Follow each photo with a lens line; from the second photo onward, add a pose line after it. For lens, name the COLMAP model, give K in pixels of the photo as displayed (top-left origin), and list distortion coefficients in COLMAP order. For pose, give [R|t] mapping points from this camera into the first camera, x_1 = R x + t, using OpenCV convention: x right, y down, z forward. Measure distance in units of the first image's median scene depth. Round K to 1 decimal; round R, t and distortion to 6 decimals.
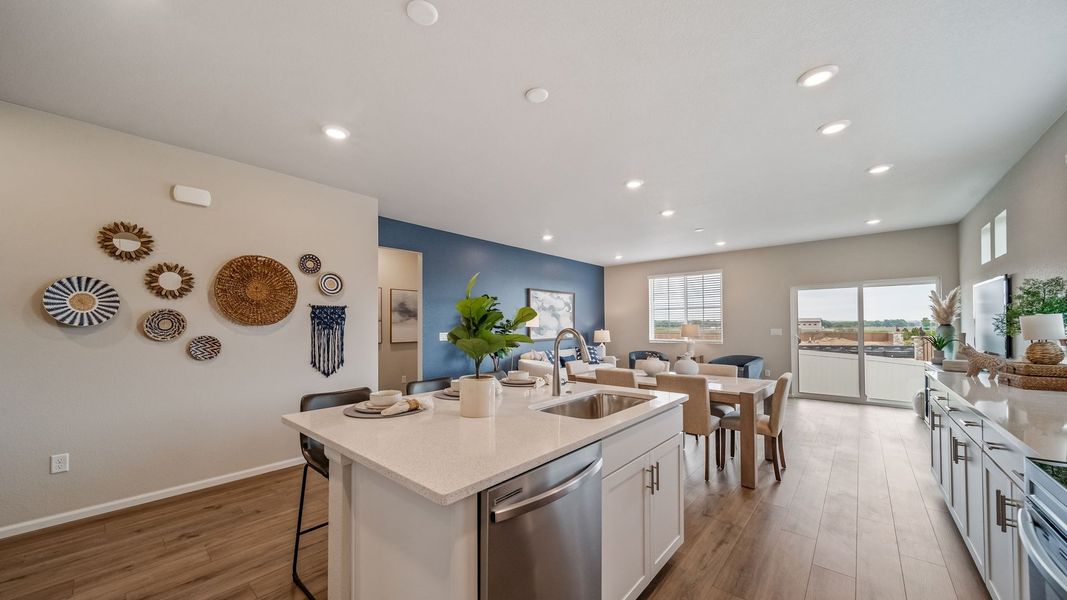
lens RADIAL K [[378.3, 0, 518.5], [0, 378.3, 325.8], [0, 0, 1]] dist [0.002408, -0.000025]
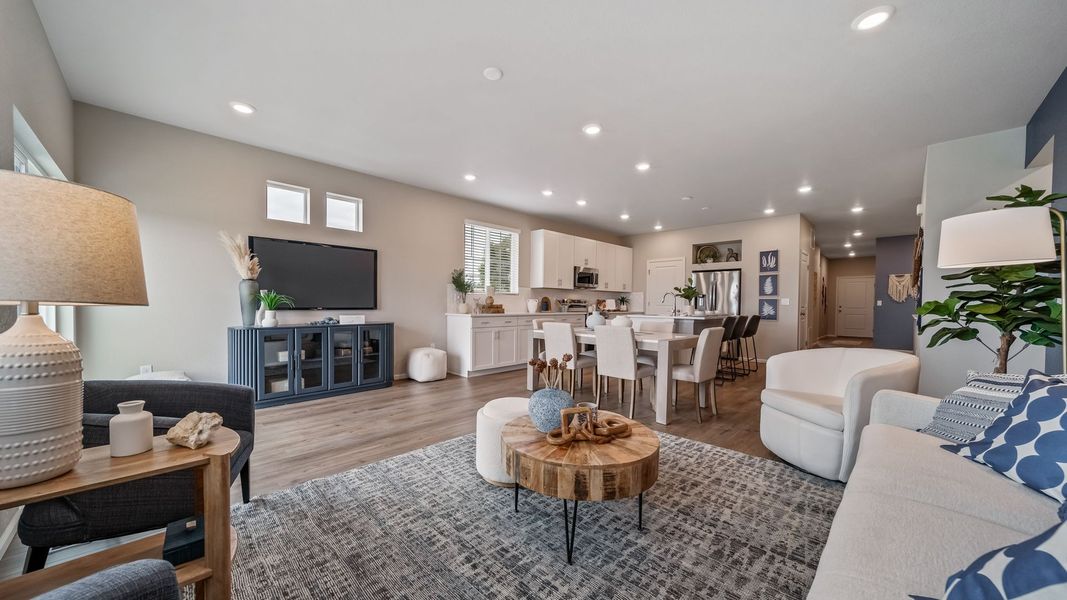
lens RADIAL K [[373.2, 0, 522.7], [0, 373.2, 313.1], [0, 0, 1]] dist [0.006304, -0.000042]
pose [[-0.998298, -0.006157, 0.057995, 0.437494], [-0.004673, 0.999659, 0.025688, 0.040310], [-0.058134, 0.025374, -0.997986, 1.570319]]
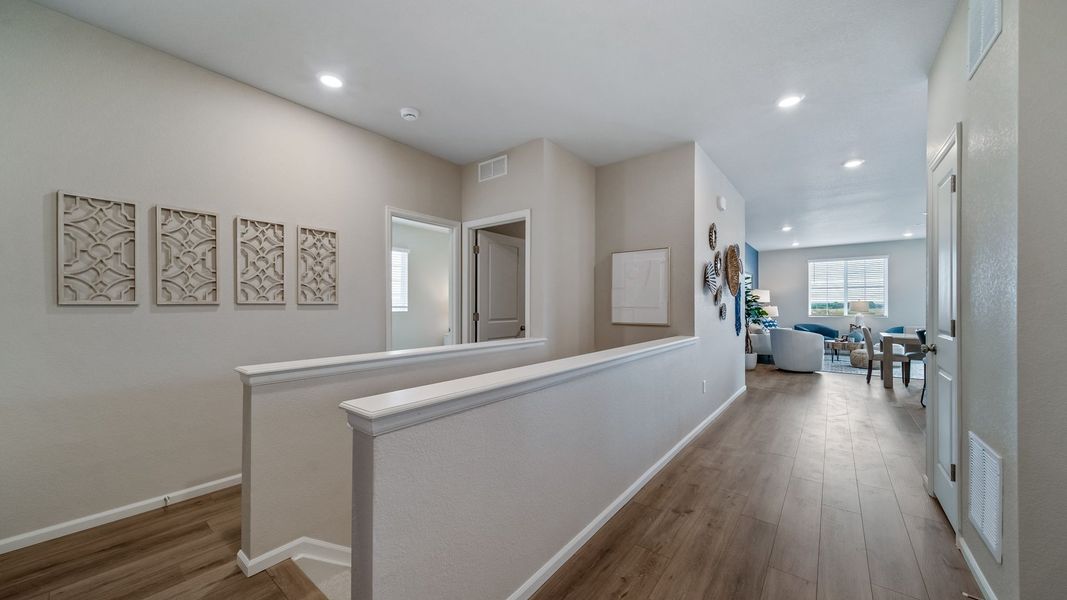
lens RADIAL K [[375.5, 0, 519.2], [0, 375.5, 301.3], [0, 0, 1]] dist [0.007643, 0.000030]
pose [[0.999053, 0.007036, 0.042939, -0.951418], [-0.006620, 0.999930, -0.009836, 0.021525], [-0.043005, 0.009543, 0.999029, -0.203759]]
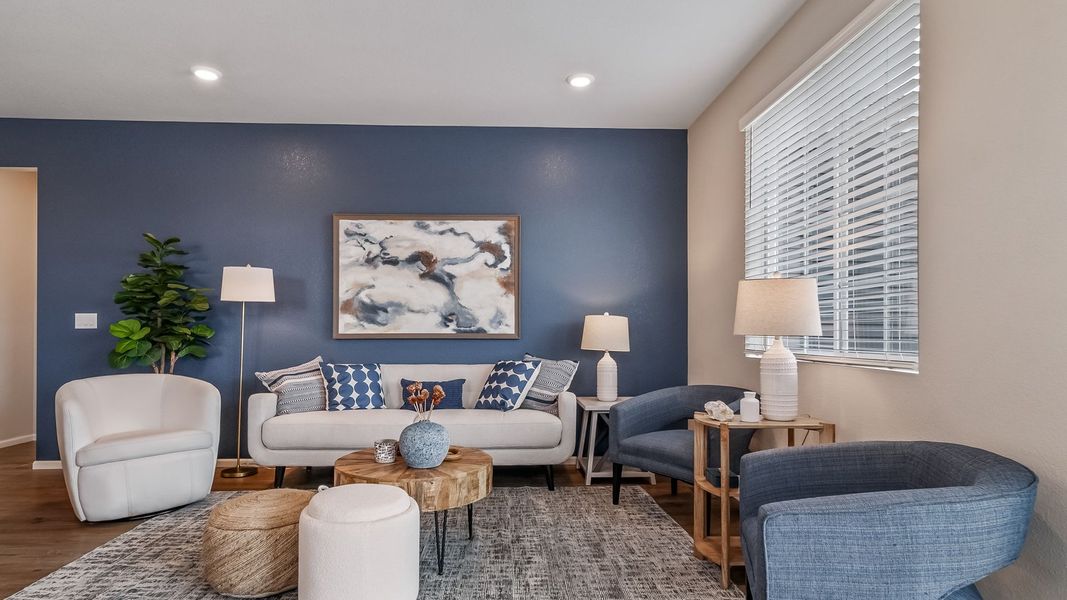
lens RADIAL K [[577.9, 0, 516.0], [0, 577.9, 326.8], [0, 0, 1]] dist [0.019747, 0.000640]
pose [[0.689686, 0.001989, -0.724106, 0.853963], [-0.006499, 0.999973, -0.003442, 0.038238], [0.724080, 0.007080, 0.689680, 0.925842]]
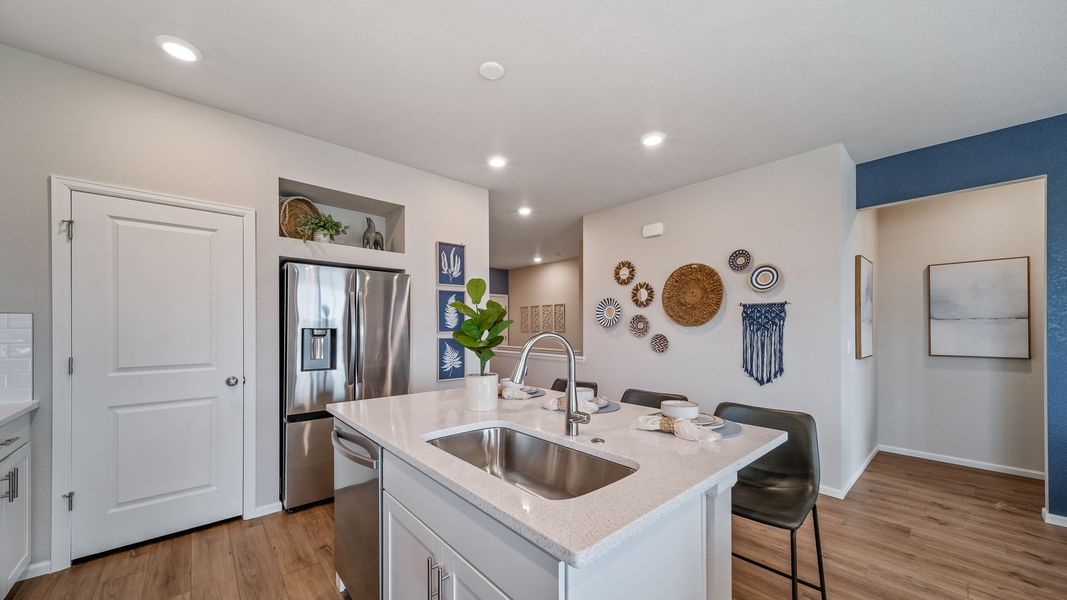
lens RADIAL K [[378.3, 0, 518.5], [0, 378.3, 325.8], [0, 0, 1]] dist [0.002408, -0.000025]
pose [[-0.125364, 0.000577, -0.992111, 0.307585], [-0.000158, 1.000000, 0.000602, -0.001584], [0.992111, 0.000232, -0.125364, 0.401041]]
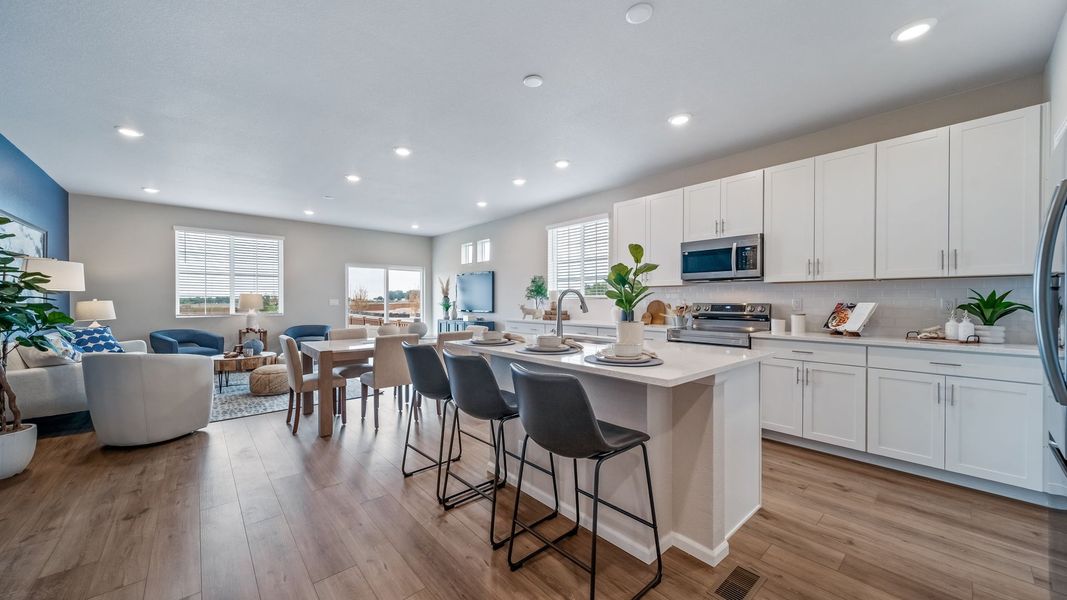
lens RADIAL K [[381.8, 0, 522.6], [0, 381.8, 306.6], [0, 0, 1]] dist [0.007390, 0.000064]
pose [[0.127113, -0.008025, 0.991856, -0.476865], [-0.002002, 0.999963, 0.008347, 0.023225], [-0.991886, -0.003046, 0.127092, 0.390666]]
